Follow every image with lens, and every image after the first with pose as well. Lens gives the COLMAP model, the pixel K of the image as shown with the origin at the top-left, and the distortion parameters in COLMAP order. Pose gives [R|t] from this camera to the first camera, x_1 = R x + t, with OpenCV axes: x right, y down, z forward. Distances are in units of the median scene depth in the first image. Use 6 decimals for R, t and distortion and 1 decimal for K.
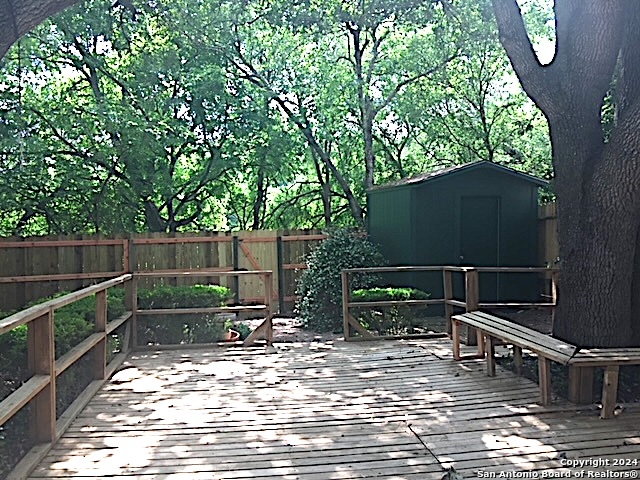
lens RADIAL K [[538.4, 0, 320.8], [0, 538.4, 239.5], [0, 0, 1]] dist [0.012781, -0.005977]
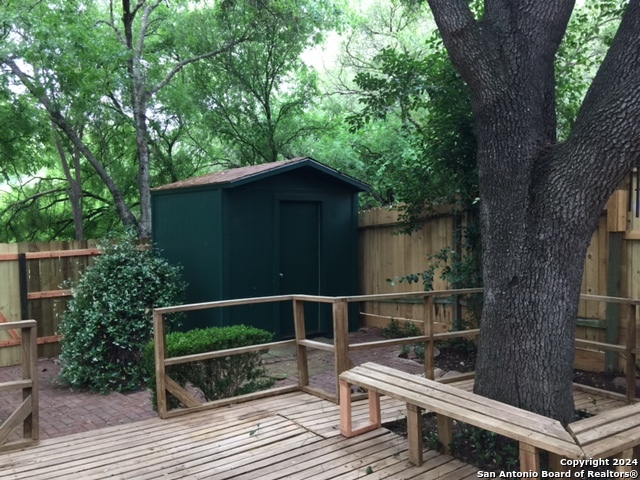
lens RADIAL K [[568.1, 0, 319.2], [0, 568.1, 238.3], [0, 0, 1]] dist [0.010629, 0.005857]
pose [[0.905946, -0.008649, 0.423305, -0.060392], [0.013736, 0.999865, -0.008969, -0.017841], [-0.423170, 0.013939, 0.905943, 0.244370]]
